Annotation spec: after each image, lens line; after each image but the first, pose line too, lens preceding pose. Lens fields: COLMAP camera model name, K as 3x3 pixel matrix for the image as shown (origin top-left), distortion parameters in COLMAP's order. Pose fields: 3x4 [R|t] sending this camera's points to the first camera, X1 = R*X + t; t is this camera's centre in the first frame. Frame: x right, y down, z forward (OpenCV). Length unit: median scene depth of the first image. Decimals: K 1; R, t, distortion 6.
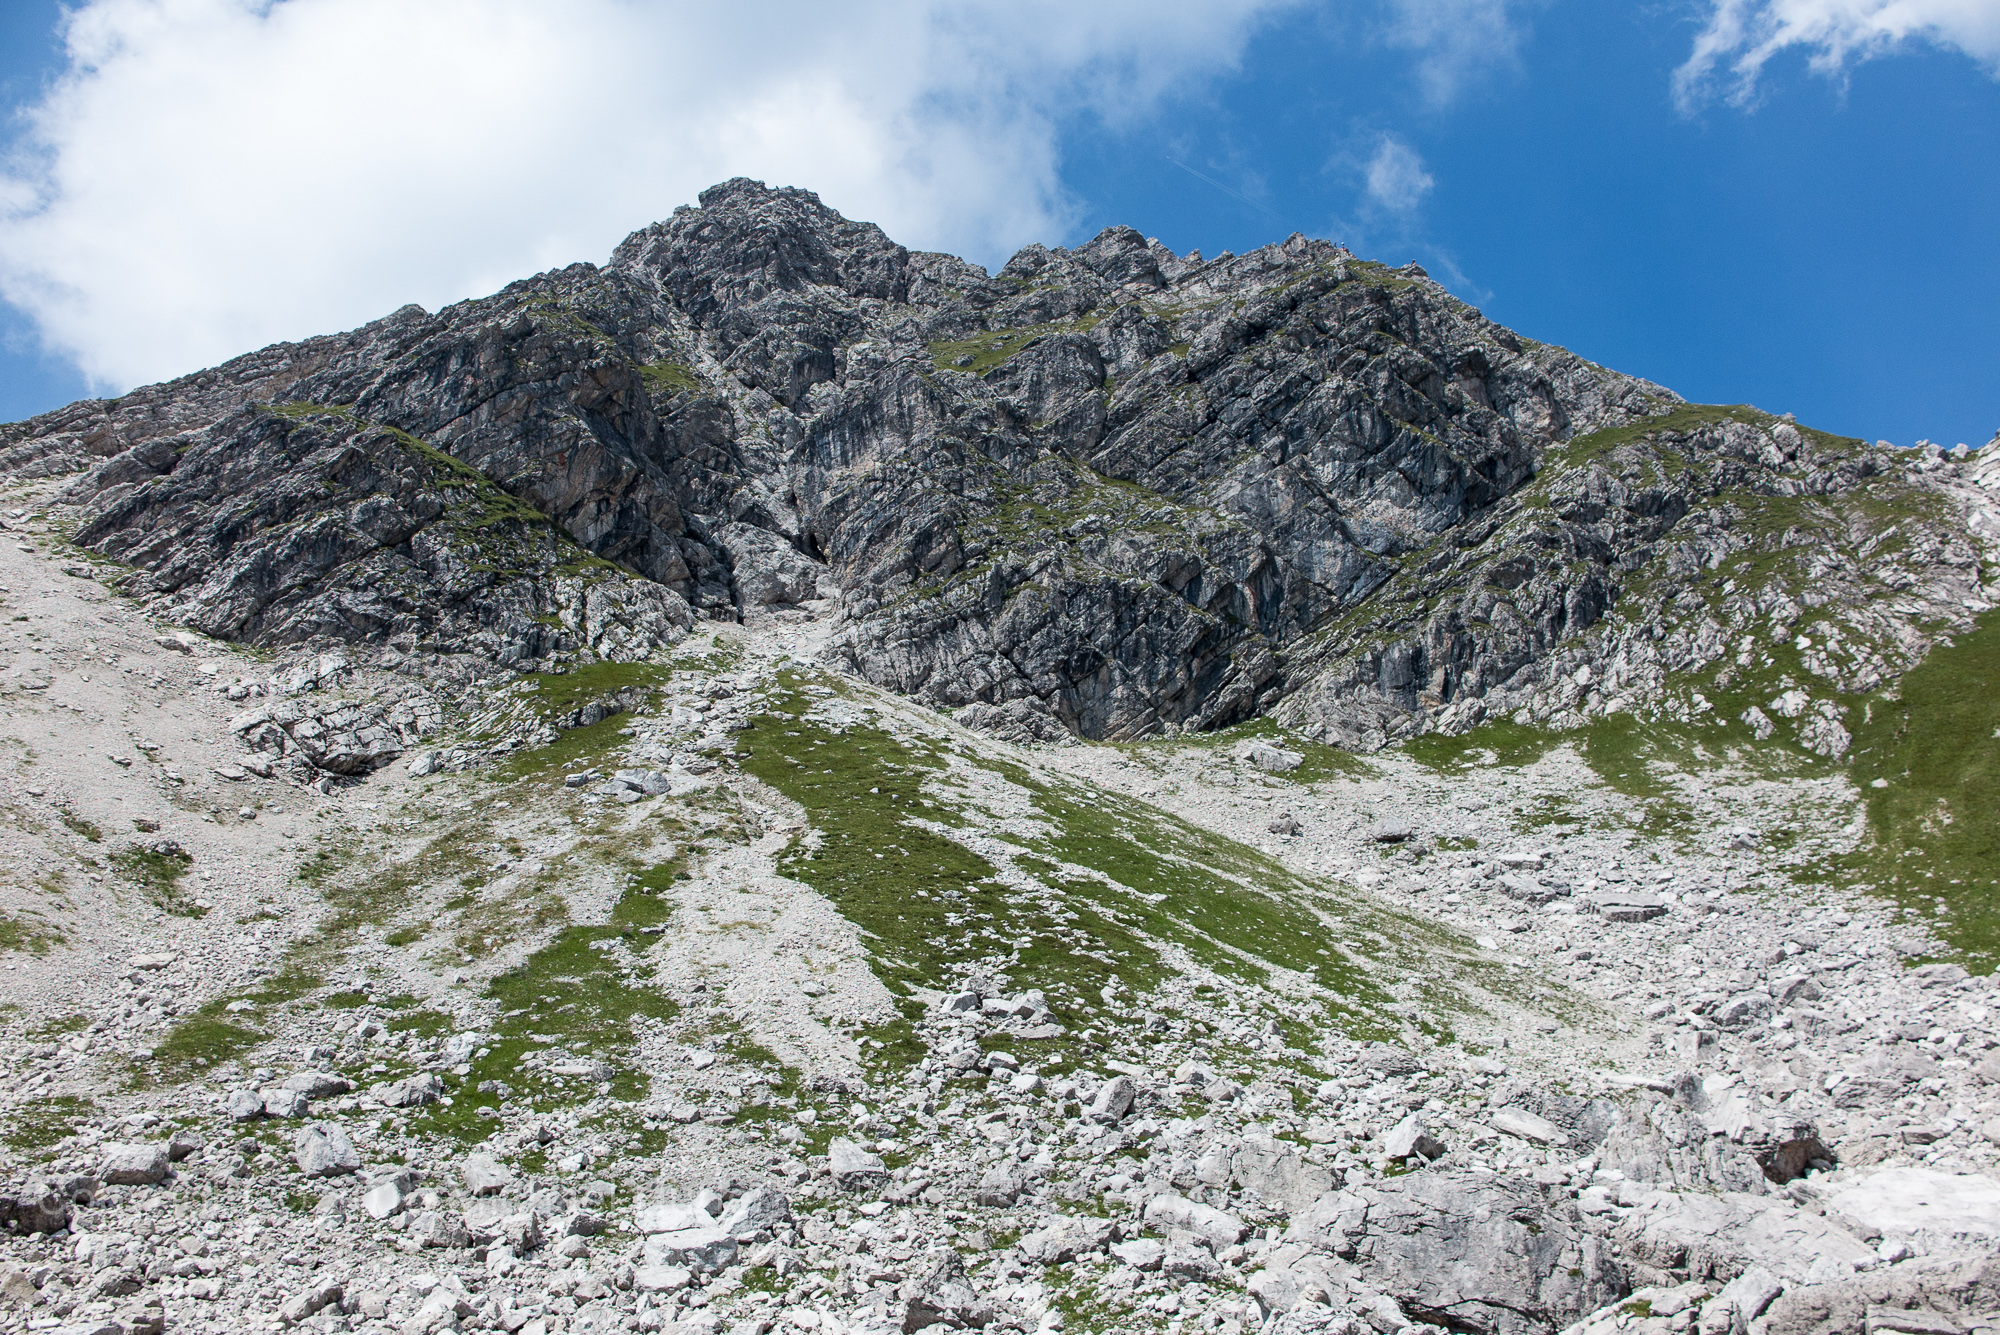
lens RADIAL K [[1856.5, 0, 1000.0], [0, 1856.5, 667.5], [0, 0, 1]] dist [0.044885, -0.028702]
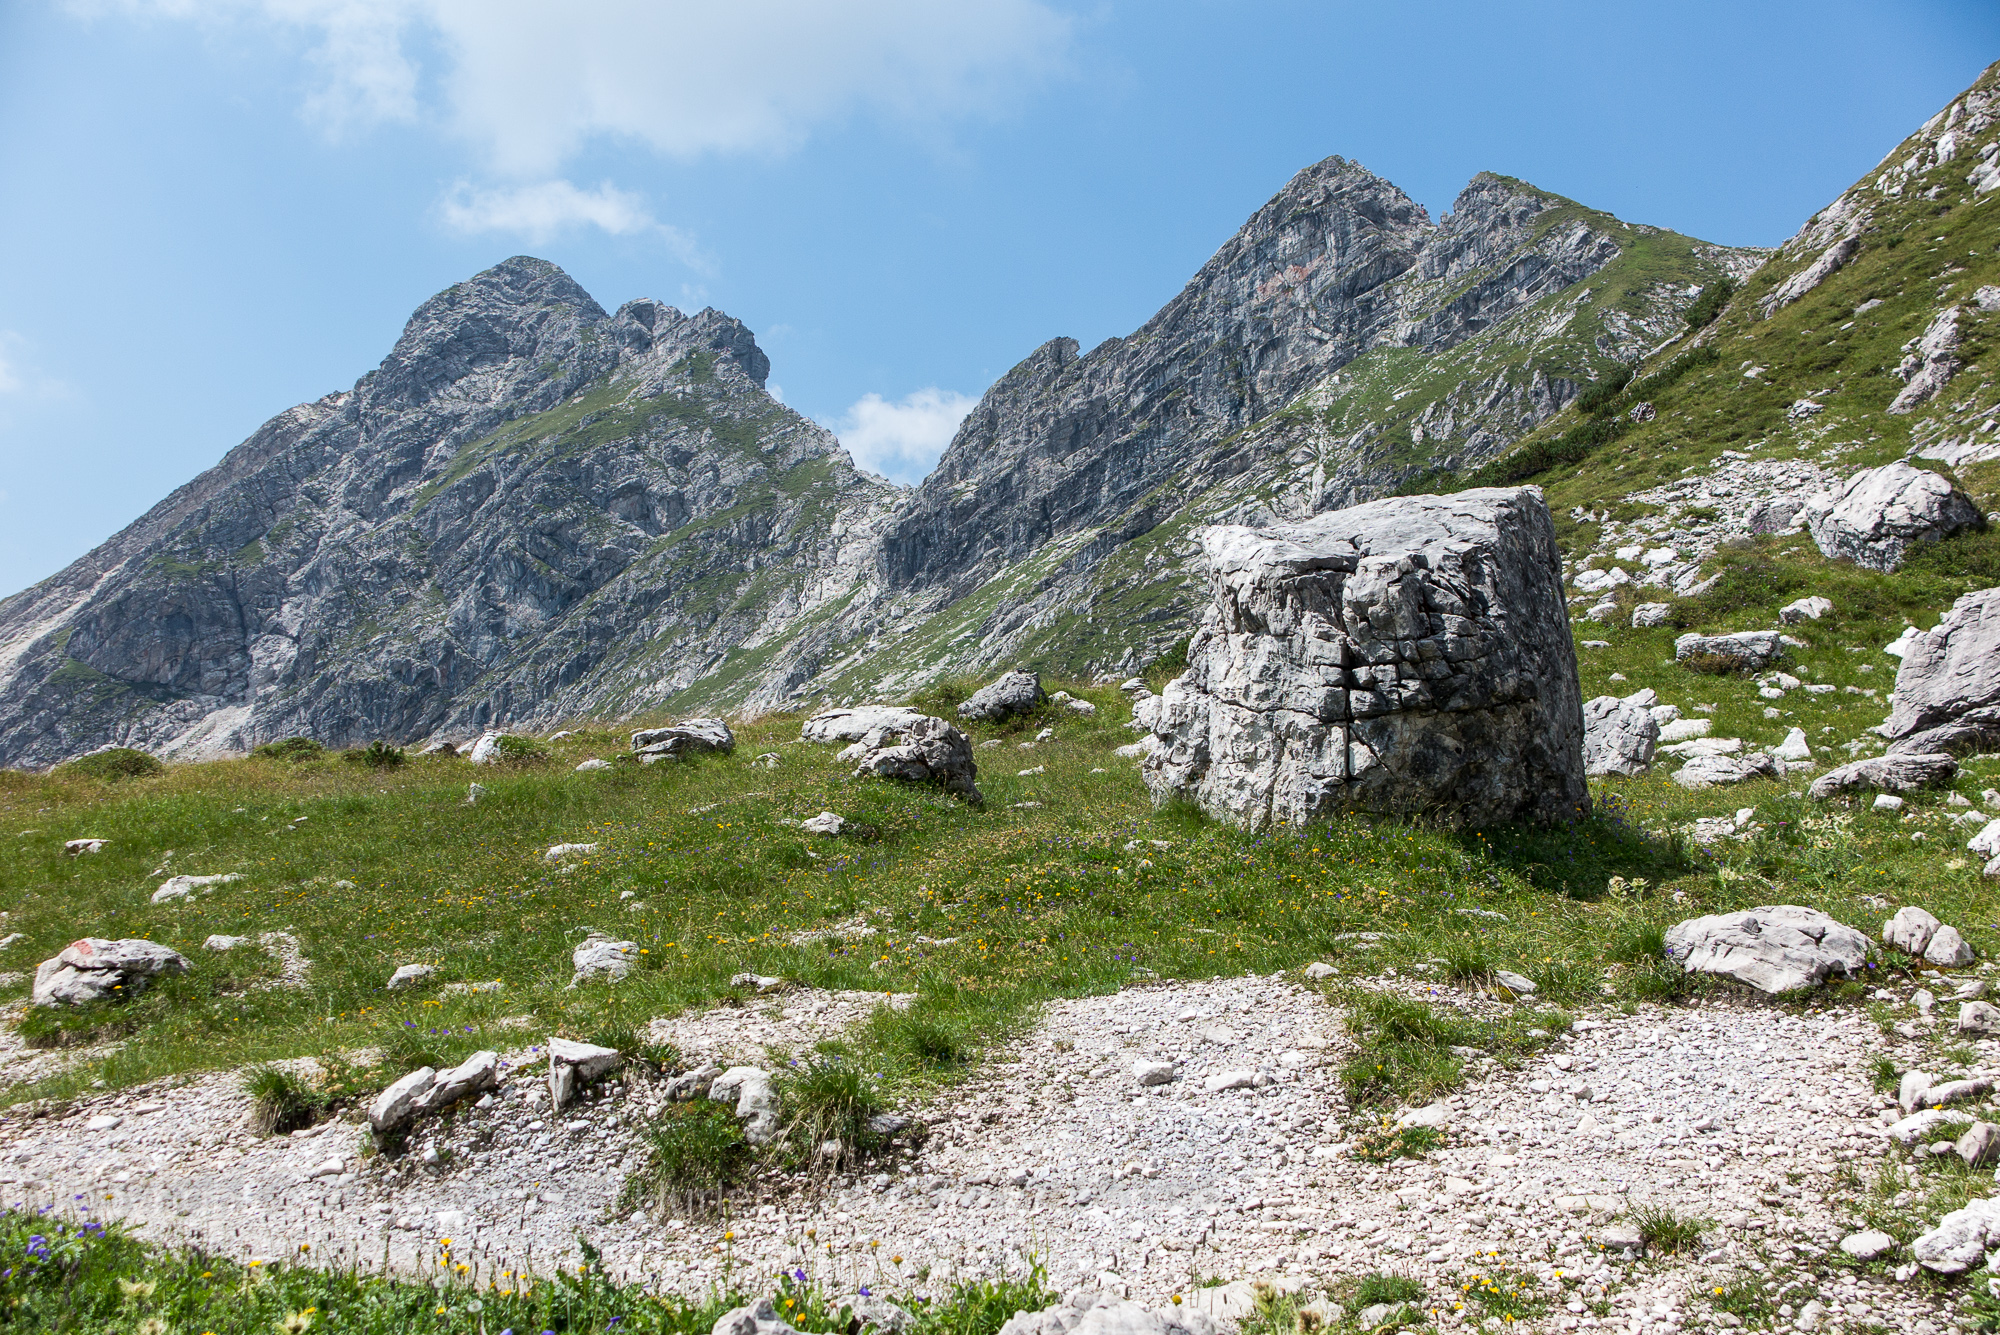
lens RADIAL K [[2194.3, 0, 1000.0], [0, 2194.3, 667.5], [0, 0, 1]] dist [0.057757, -0.004515]
pose [[0.886145, -0.009025, -0.463320, 1.894949], [0.161836, 0.942886, 0.291160, -0.682592], [0.434230, -0.332992, 0.836995, -0.857604]]
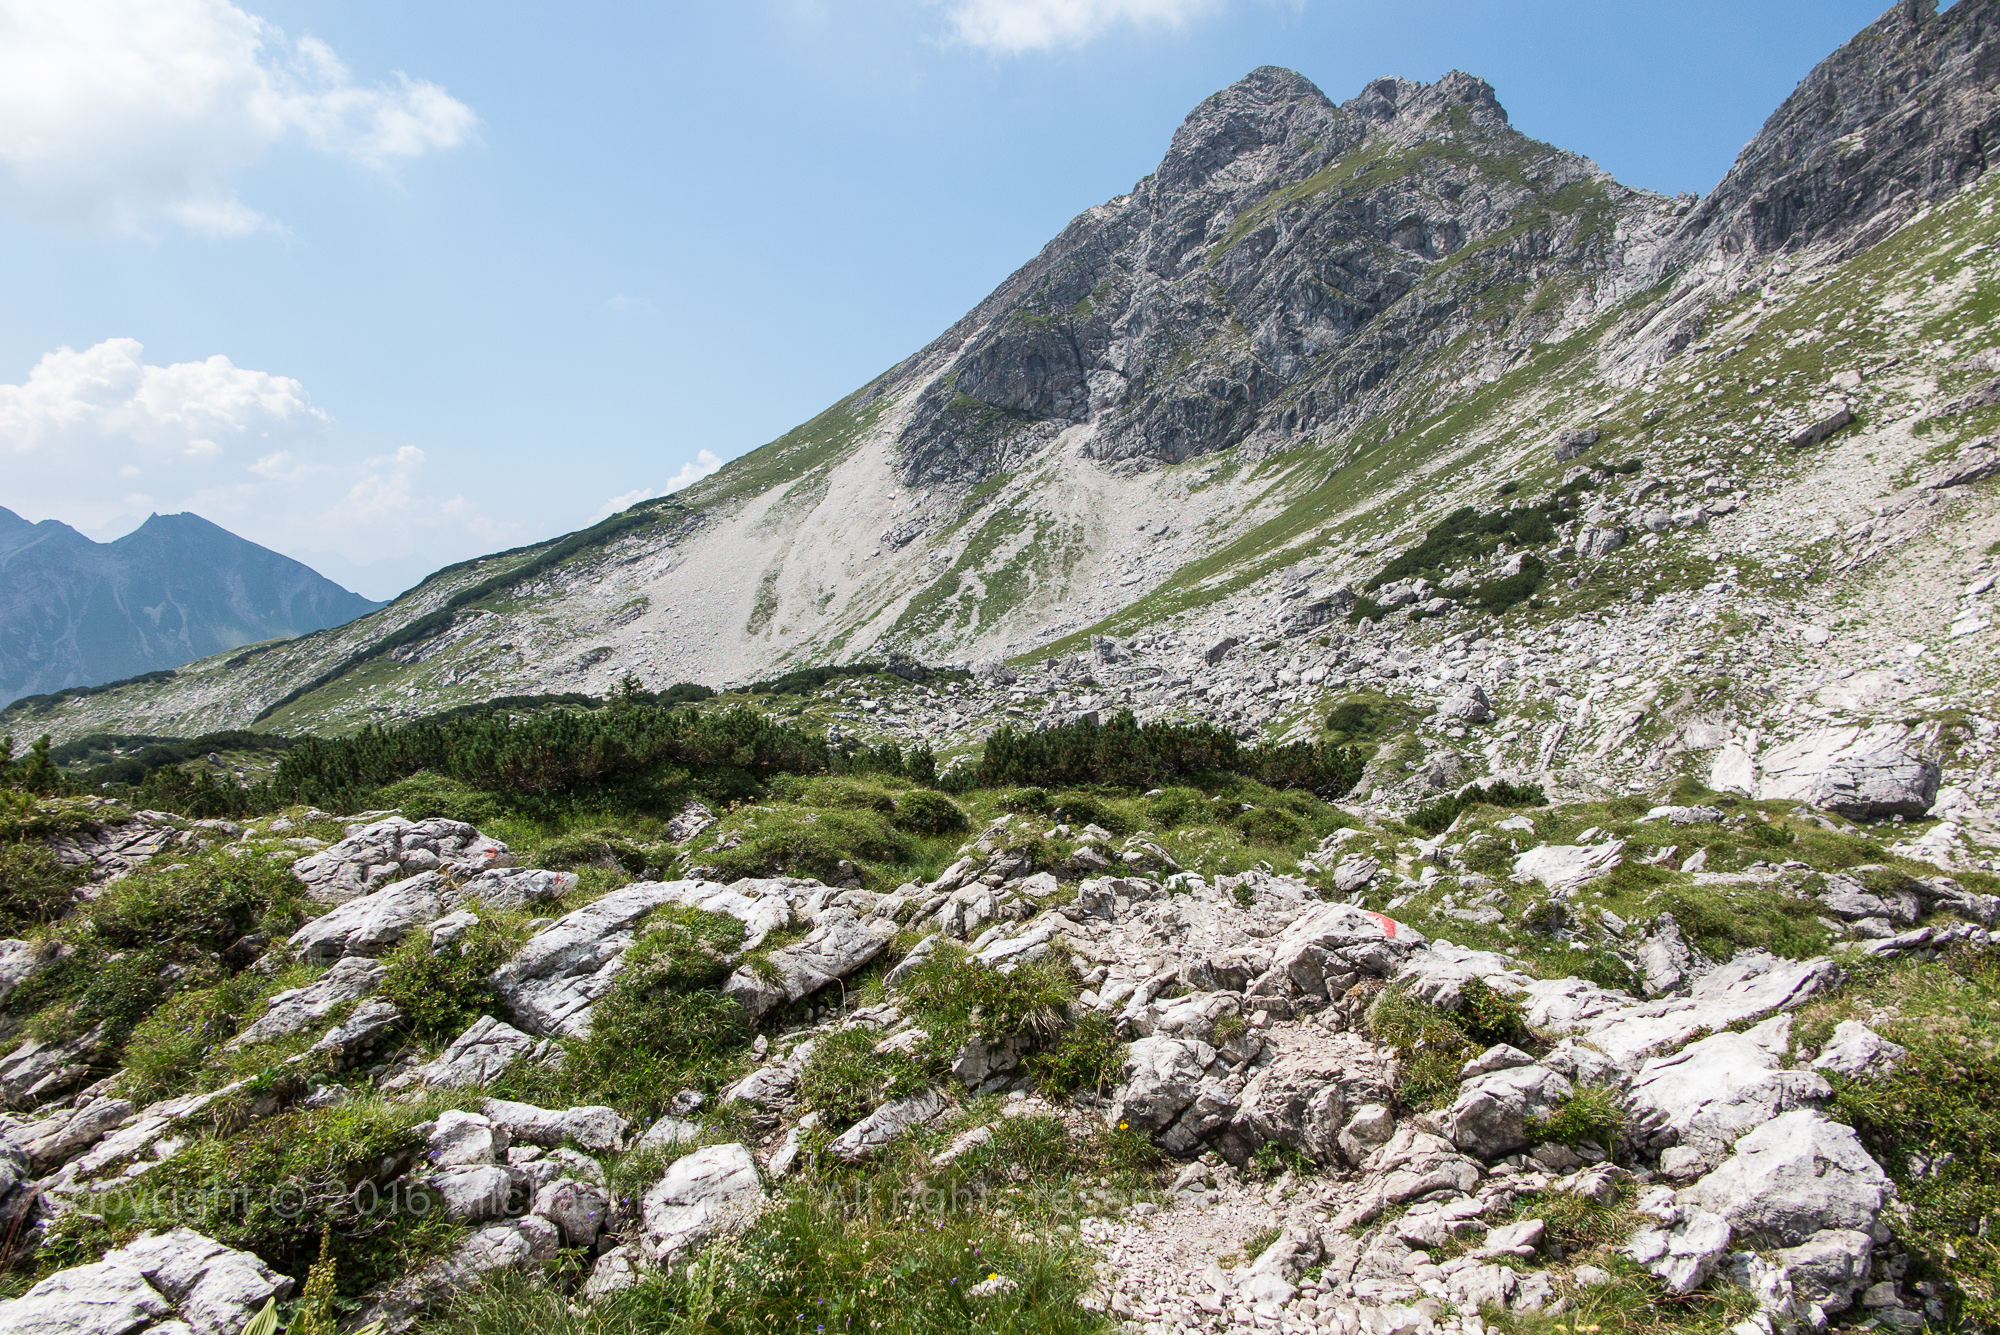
lens RADIAL K [[1365.8, 0, 1011.9], [0, 1365.8, 668.7], [0, 0, 1]] dist [0.019974, -0.001959]
pose [[0.719041, 0.068144, -0.691619, 1.248055], [0.261140, 0.895759, 0.359752, -0.462435], [0.644039, -0.439286, 0.626292, -0.588247]]
